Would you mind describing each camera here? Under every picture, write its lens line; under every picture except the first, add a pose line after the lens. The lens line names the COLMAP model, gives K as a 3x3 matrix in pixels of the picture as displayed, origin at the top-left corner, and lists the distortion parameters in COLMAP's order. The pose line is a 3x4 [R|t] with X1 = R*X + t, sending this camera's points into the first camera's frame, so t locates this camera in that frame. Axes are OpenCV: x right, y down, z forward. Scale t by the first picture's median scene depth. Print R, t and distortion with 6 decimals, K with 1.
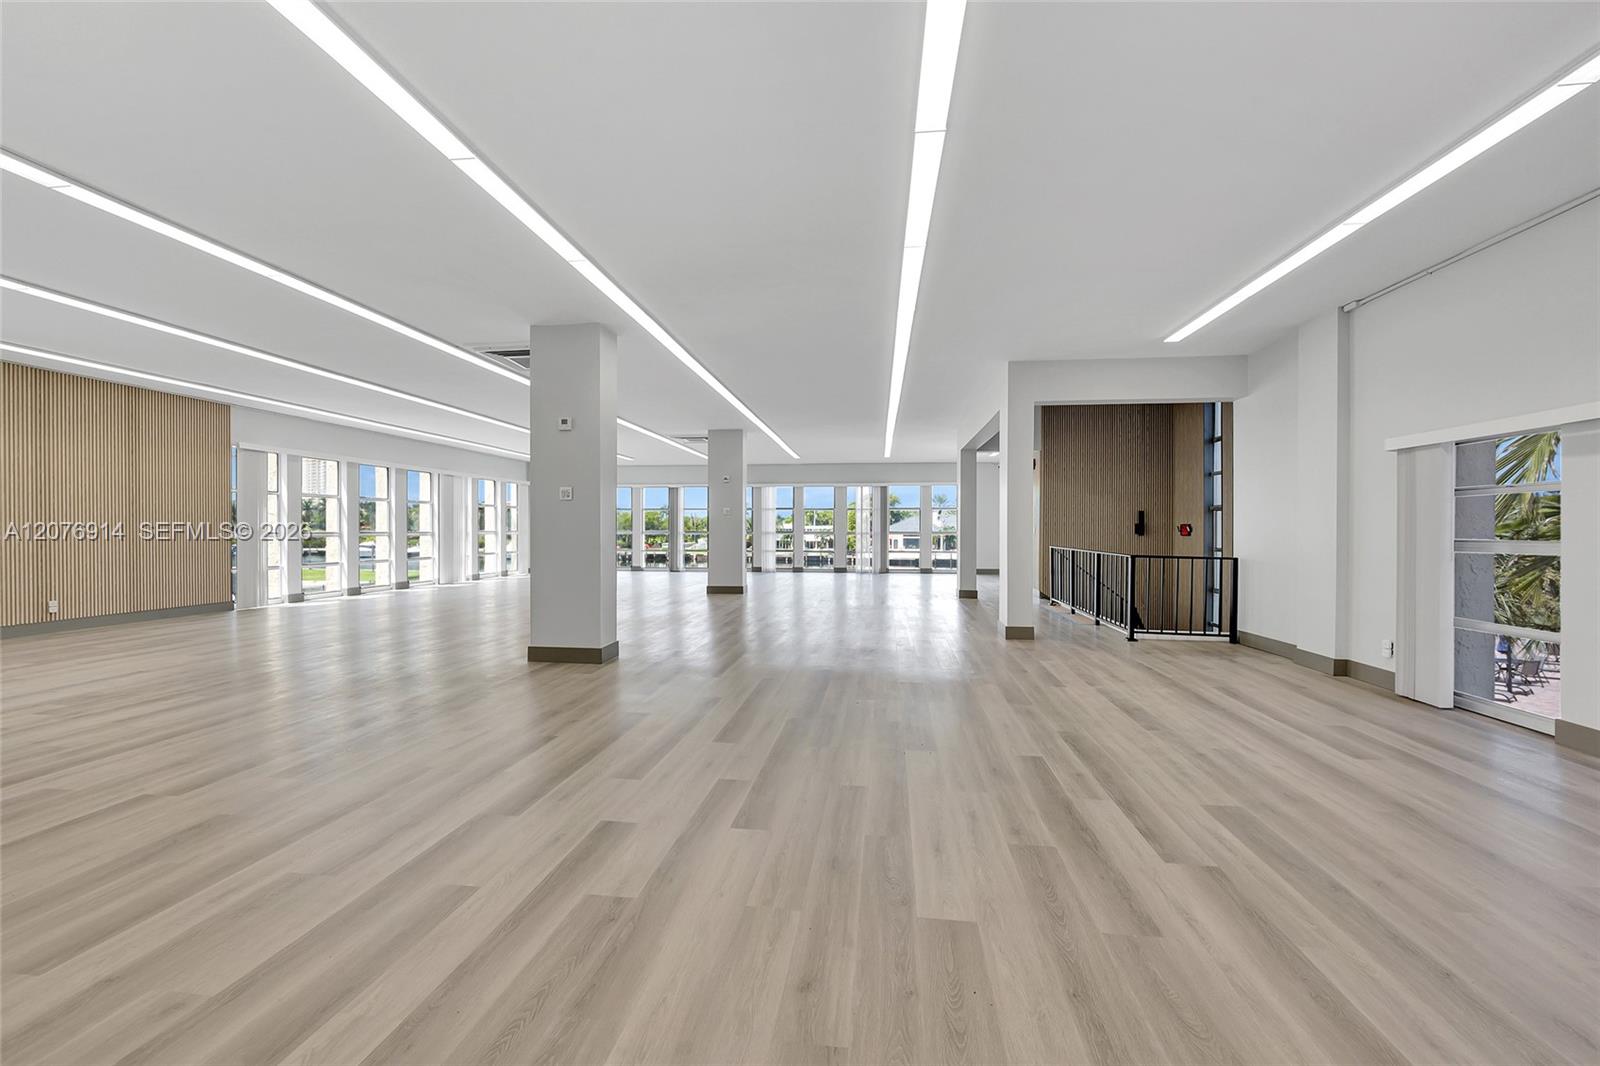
lens RADIAL K [[637.7, 0, 800.0], [0, 637.7, 533.0], [0, 0, 1]] dist [0.001404, 0.000012]
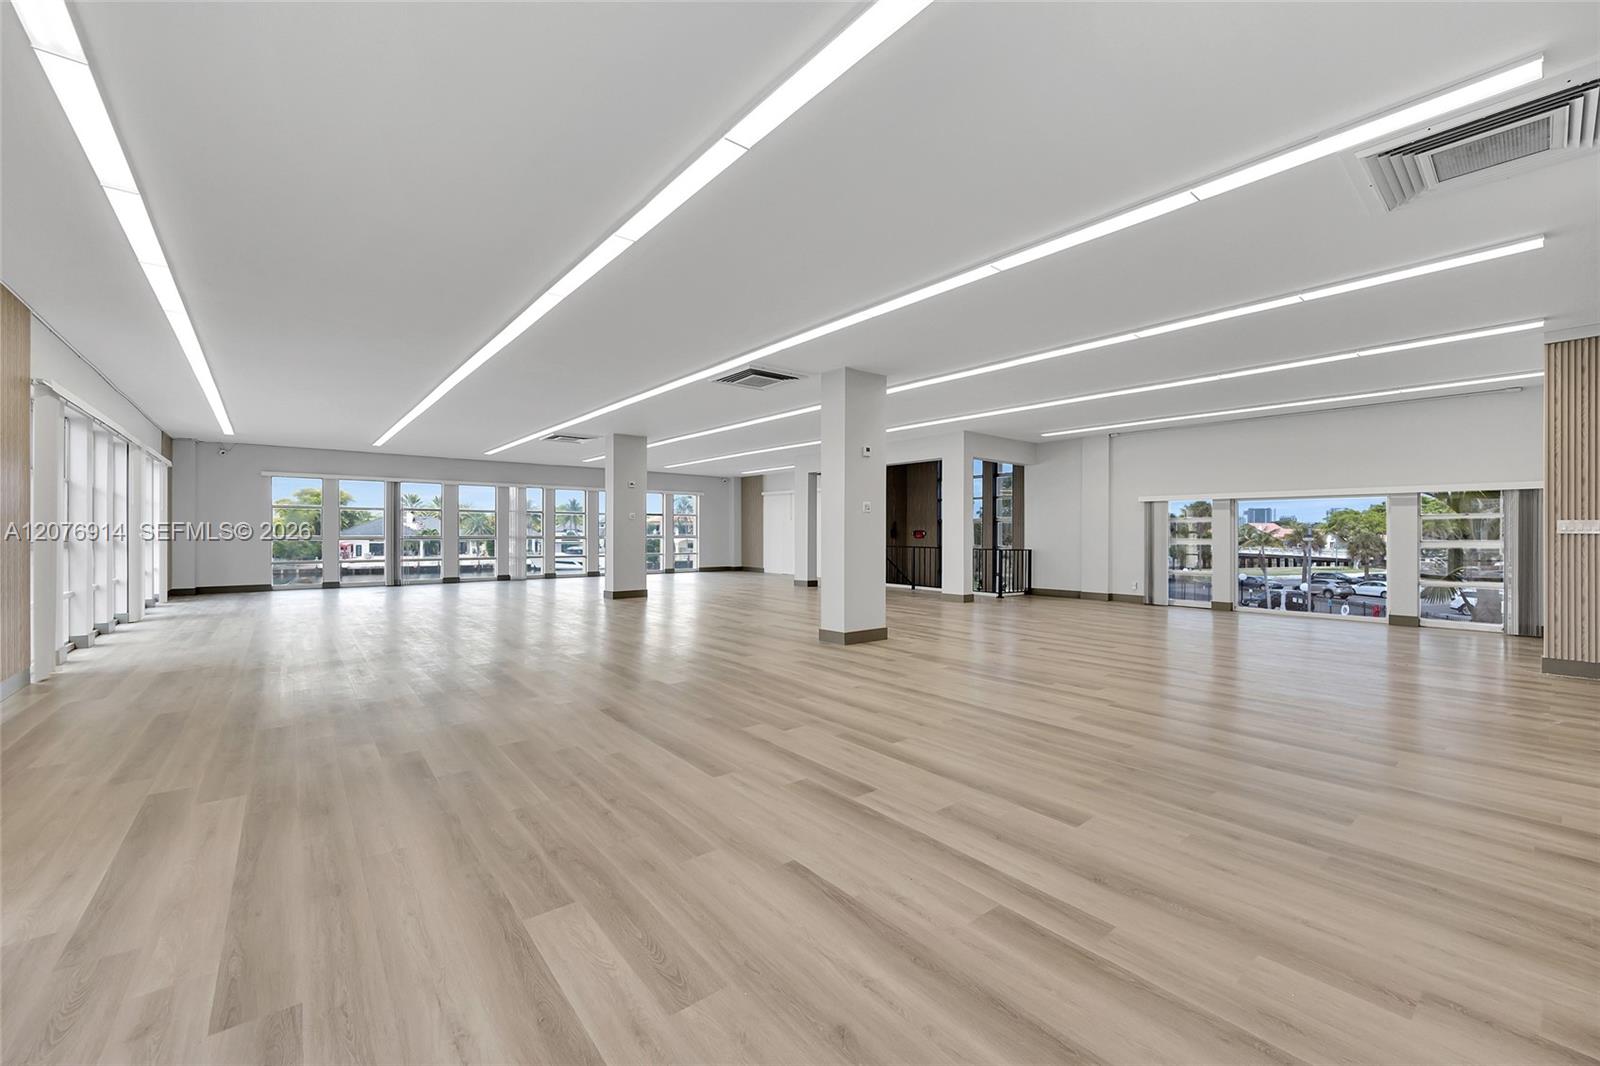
lens RADIAL K [[641.7, 0, 800.0], [0, 641.7, 533.0], [0, 0, 1]] dist [0.000464, 0.000078]
pose [[0.687520, 0.000012, 0.726166, -0.786337], [0.003897, 0.999986, -0.003706, -0.003509], [-0.726155, 0.005378, 0.687510, 0.133066]]
